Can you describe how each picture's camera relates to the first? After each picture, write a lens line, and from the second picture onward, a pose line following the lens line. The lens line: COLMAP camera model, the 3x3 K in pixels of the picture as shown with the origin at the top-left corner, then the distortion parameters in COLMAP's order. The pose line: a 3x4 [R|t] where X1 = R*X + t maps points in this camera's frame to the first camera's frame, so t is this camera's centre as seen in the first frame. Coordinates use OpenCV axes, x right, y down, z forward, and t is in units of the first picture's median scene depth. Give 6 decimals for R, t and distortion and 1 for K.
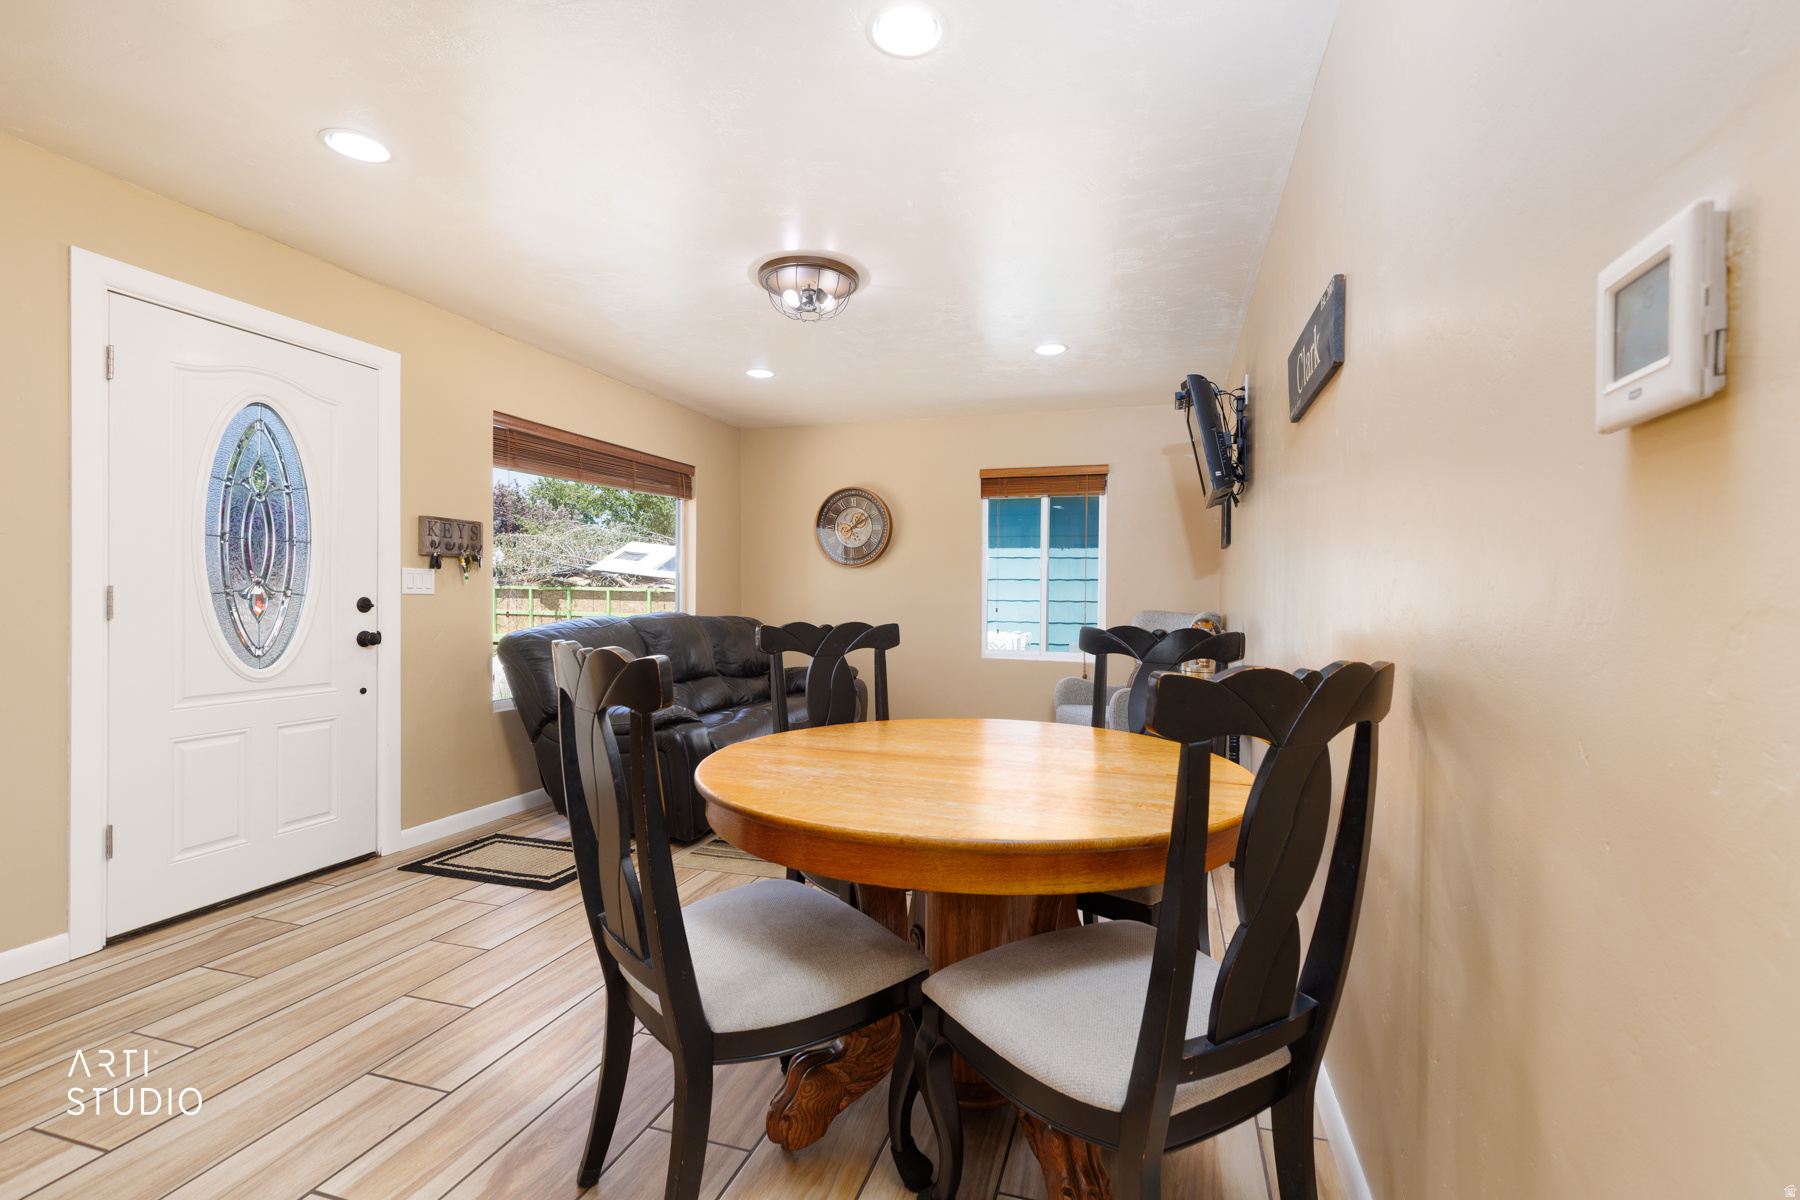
lens RADIAL K [[810.8, 0, 910.4], [0, 810.8, 592.1], [0, 0, 1]] dist [0.003727, 0.000470]
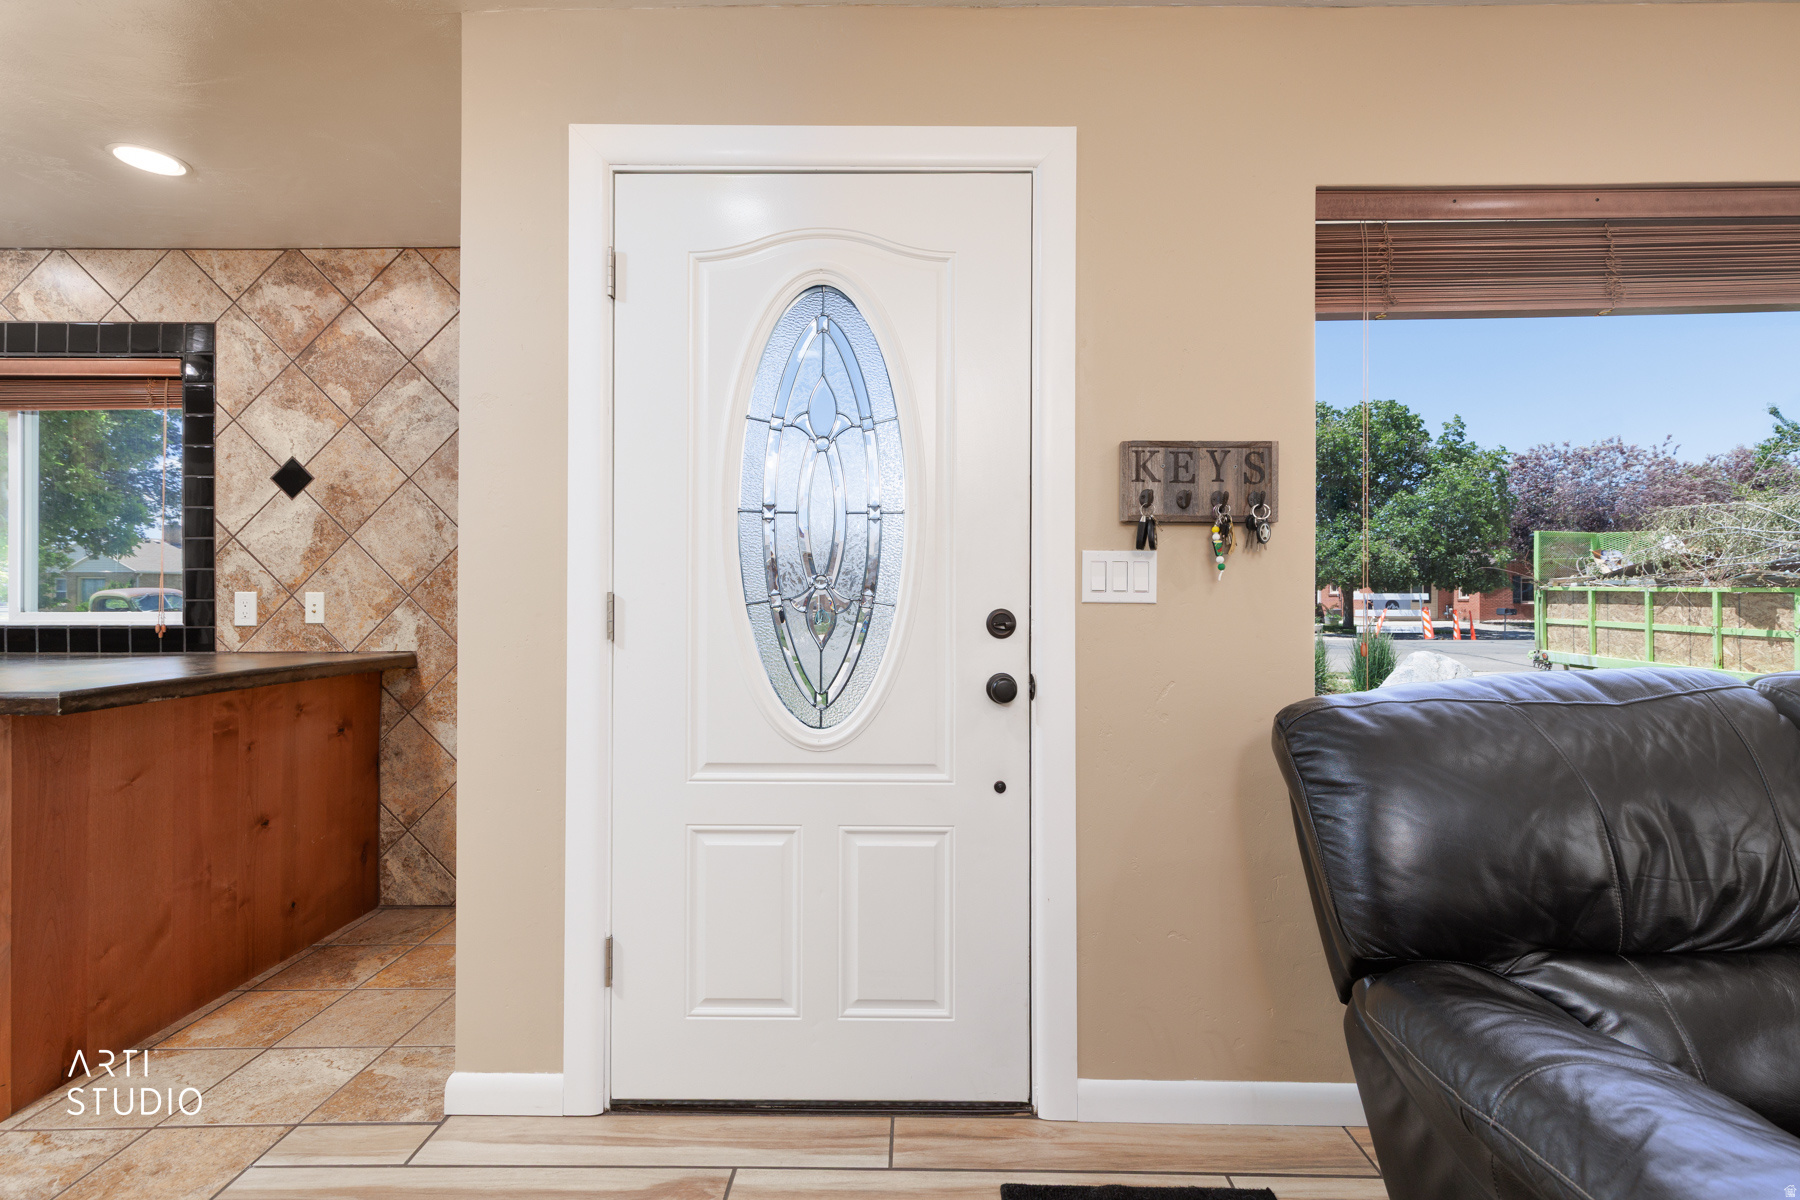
lens RADIAL K [[810.8, 0, 910.4], [0, 810.8, 592.1], [0, 0, 1]] dist [0.003727, 0.000470]
pose [[0.287932, -0.010234, -0.957596, -0.170325], [0.003585, 0.999947, -0.009609, 0.000186], [0.957644, -0.000666, 0.287954, 0.725852]]
